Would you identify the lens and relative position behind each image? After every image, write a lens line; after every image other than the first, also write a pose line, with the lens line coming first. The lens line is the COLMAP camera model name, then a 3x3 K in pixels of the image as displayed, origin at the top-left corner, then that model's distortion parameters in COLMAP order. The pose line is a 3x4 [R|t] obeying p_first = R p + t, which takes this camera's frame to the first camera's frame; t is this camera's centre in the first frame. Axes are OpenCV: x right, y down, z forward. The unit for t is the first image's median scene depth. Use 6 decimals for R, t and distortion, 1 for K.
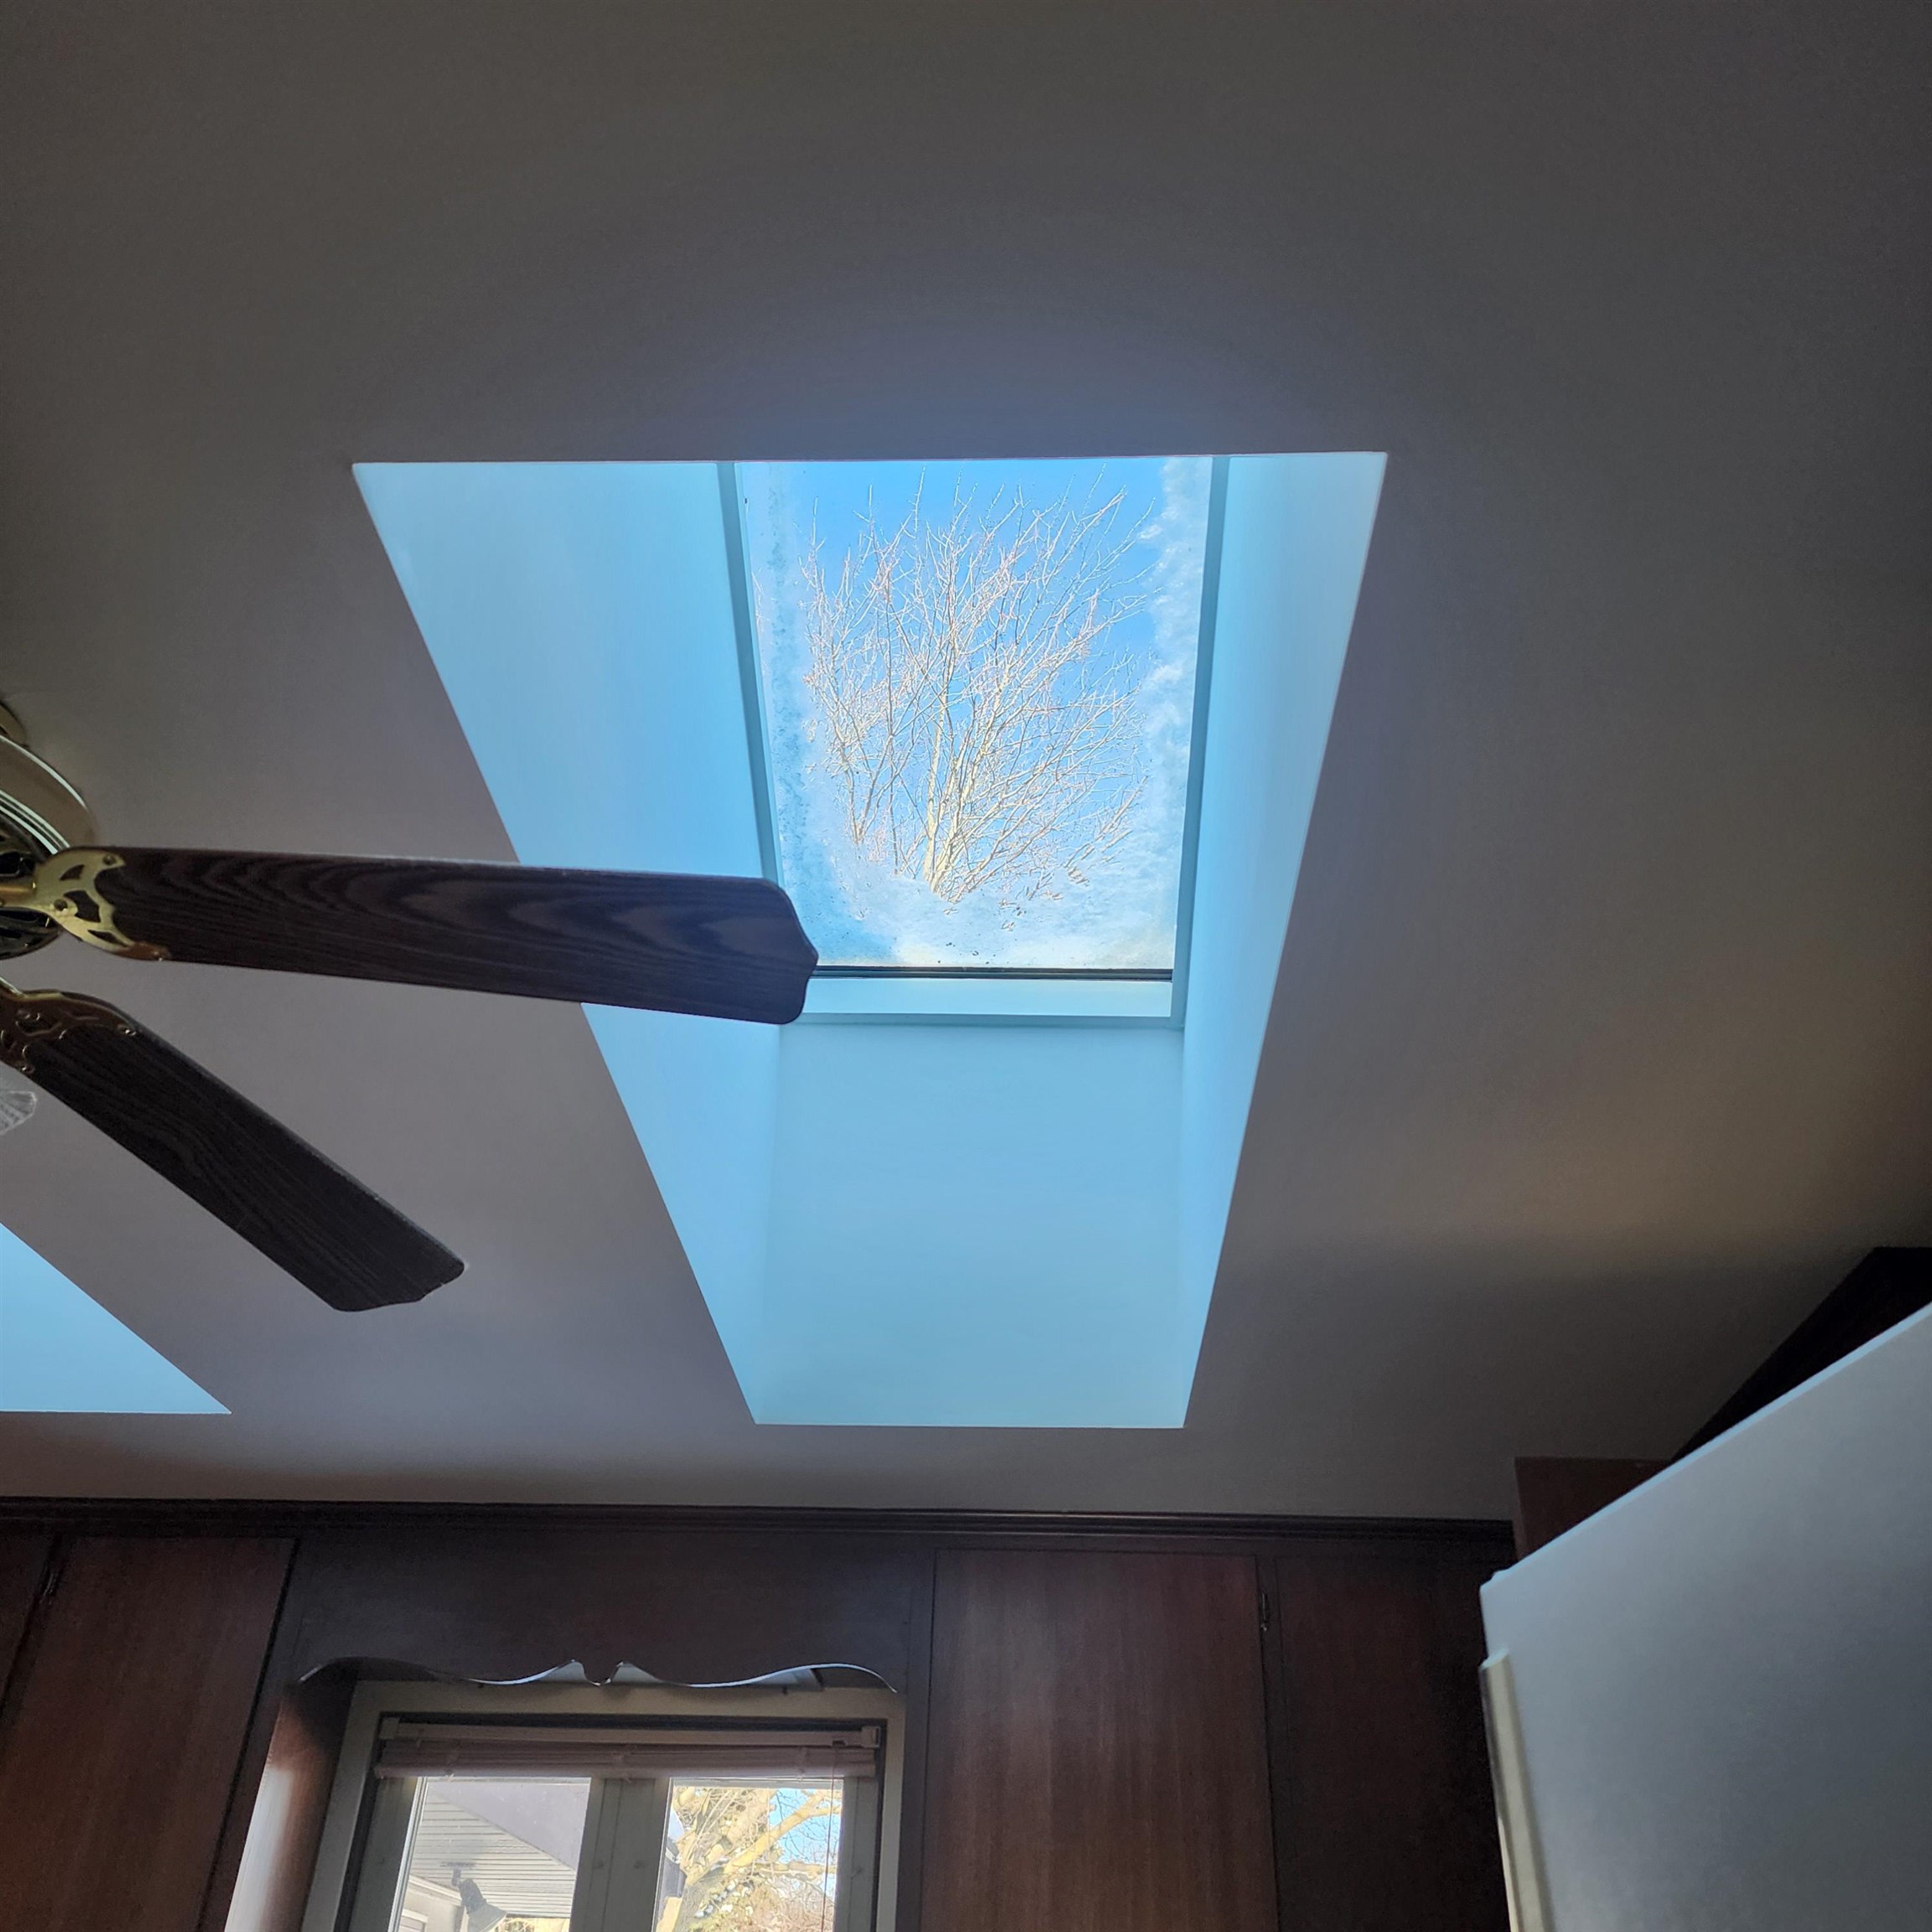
lens RADIAL K [[1708.9, 0, 974.0], [0, 1708.9, 963.6], [0, 0, 1]] dist [0.078910, -0.078367]
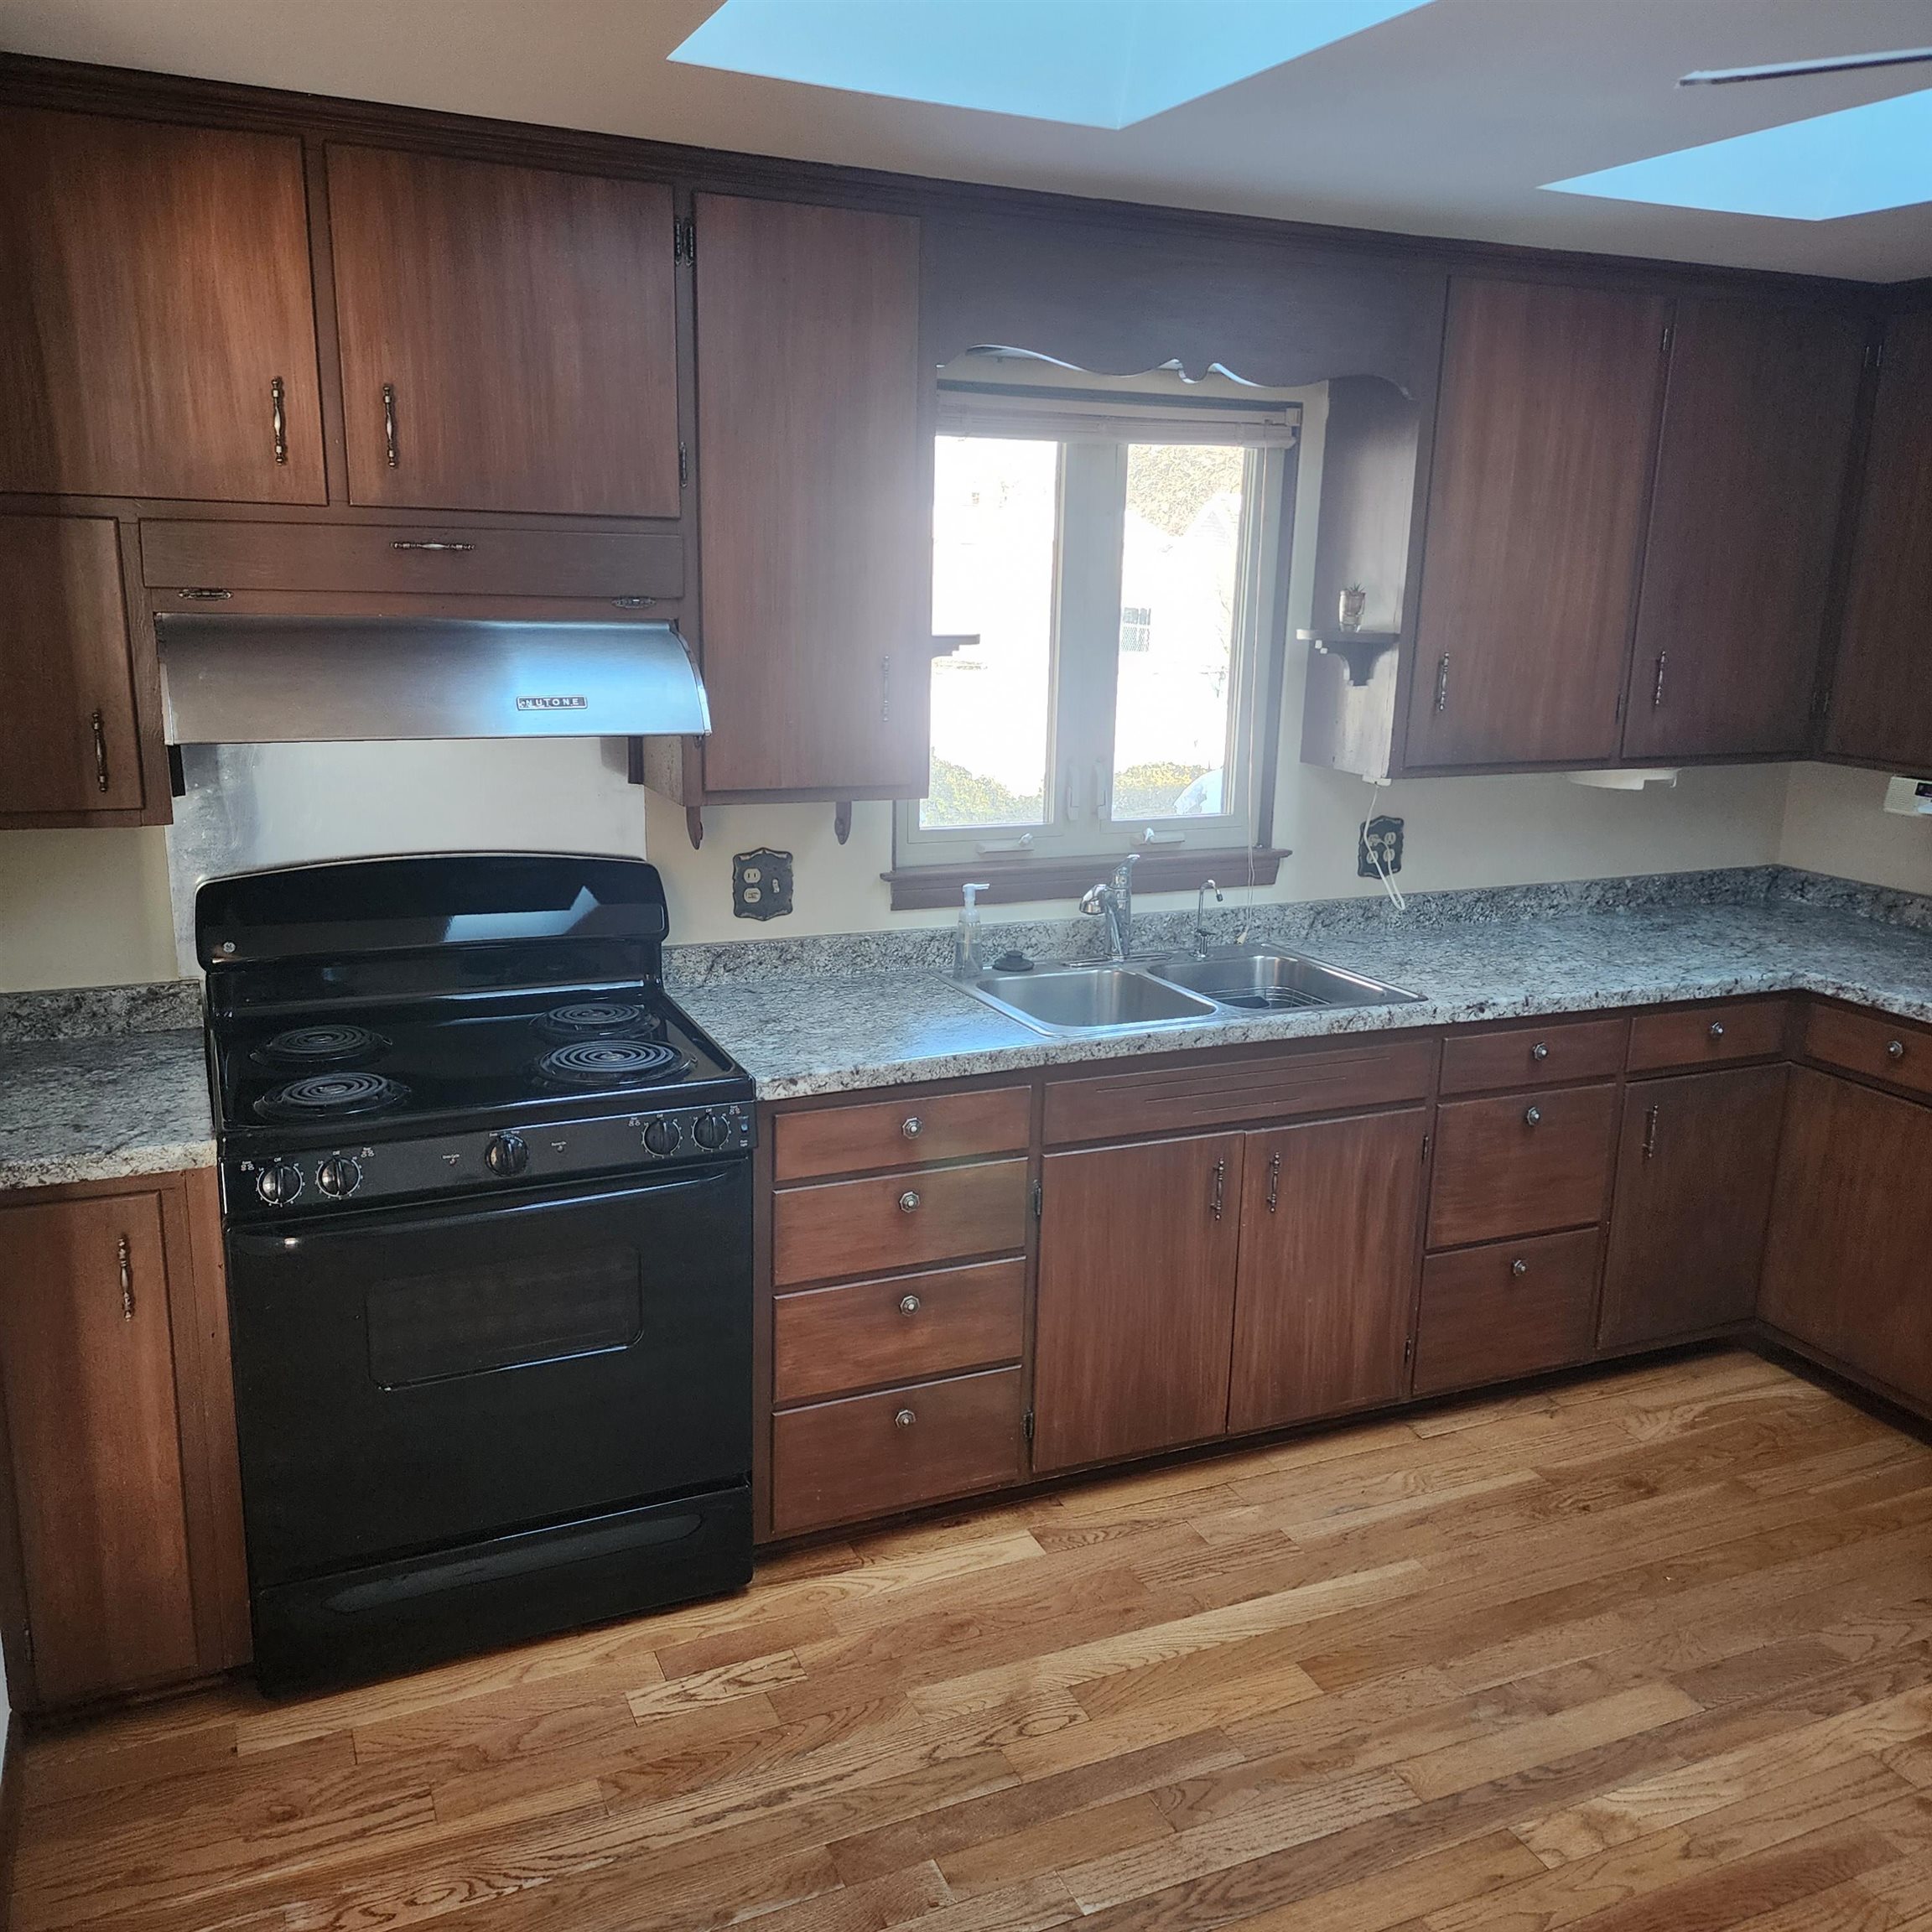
lens RADIAL K [[1708.9, 0, 968.7], [0, 1708.9, 976.1], [0, 0, 1]] dist [0.078910, -0.078367]
pose [[0.911639, -0.095941, 0.399637, -0.760097], [-0.233480, 0.679334, 0.695695, -0.055278], [-0.338233, -0.727530, 0.596908, 0.105822]]
